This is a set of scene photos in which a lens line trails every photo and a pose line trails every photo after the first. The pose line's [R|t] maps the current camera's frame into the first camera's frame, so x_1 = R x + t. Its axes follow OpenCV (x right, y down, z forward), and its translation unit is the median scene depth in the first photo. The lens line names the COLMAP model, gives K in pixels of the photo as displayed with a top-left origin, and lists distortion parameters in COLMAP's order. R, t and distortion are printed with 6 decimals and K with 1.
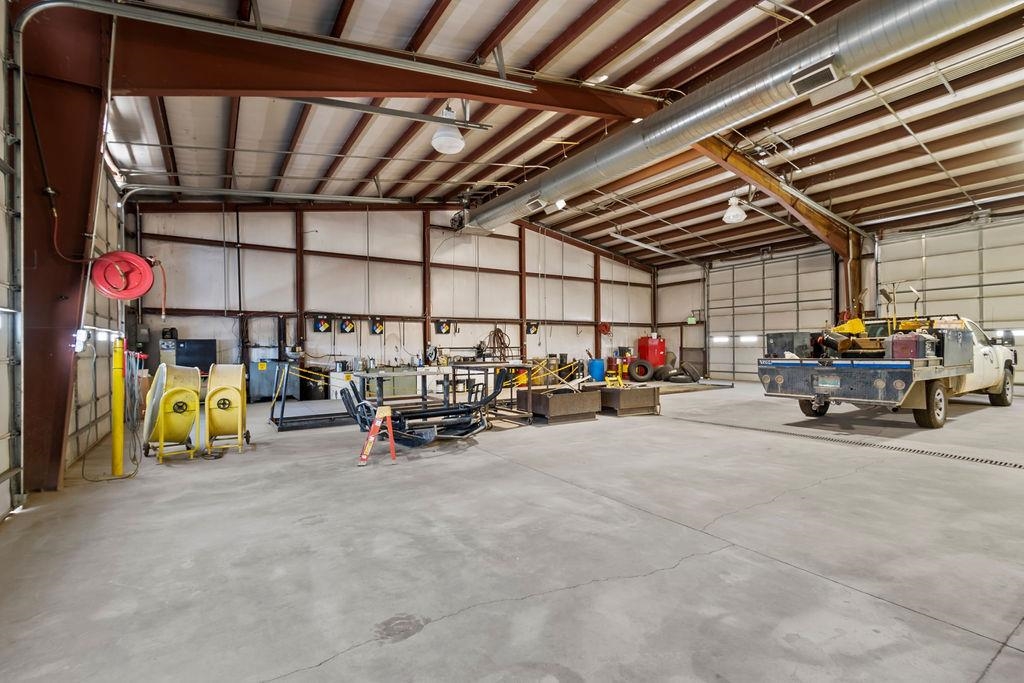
lens RADIAL K [[459.9, 0, 516.1], [0, 459.9, 344.3], [0, 0, 1]] dist [0.012967, -0.005088]
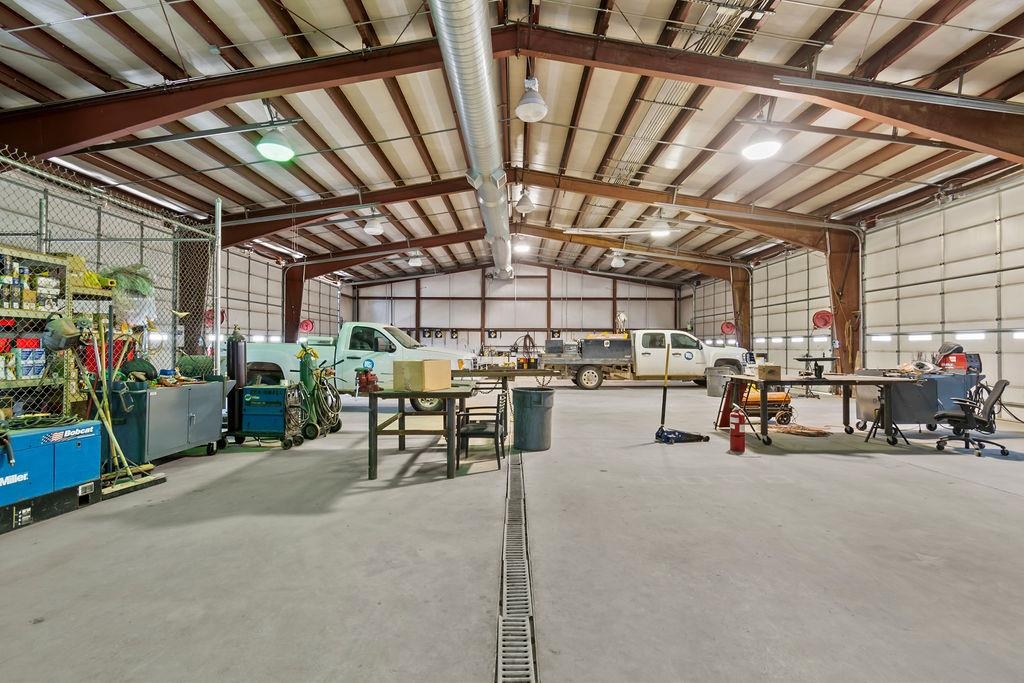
lens RADIAL K [[459.9, 0, 502.4], [0, 459.9, 340.9], [0, 0, 1]] dist [0.012967, -0.005088]
pose [[0.824948, 0.005018, -0.565187, 0.836652], [-0.007793, 0.999967, -0.002496, -0.007712], [0.565155, 0.006464, 0.824959, -0.396133]]
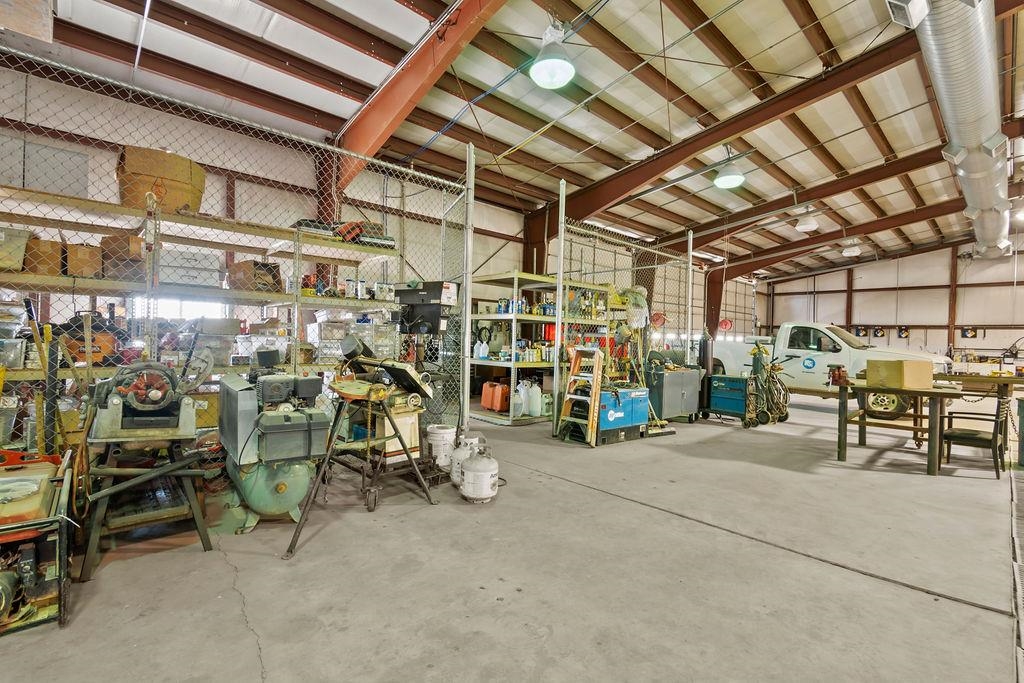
lens RADIAL K [[459.9, 0, 520.6], [0, 459.9, 342.8], [0, 0, 1]] dist [0.012967, -0.005088]
pose [[0.184334, 0.022003, -0.982617, 0.882834], [-0.019271, 0.999638, 0.018769, -0.008856], [0.982675, 0.015476, 0.184692, -0.478576]]
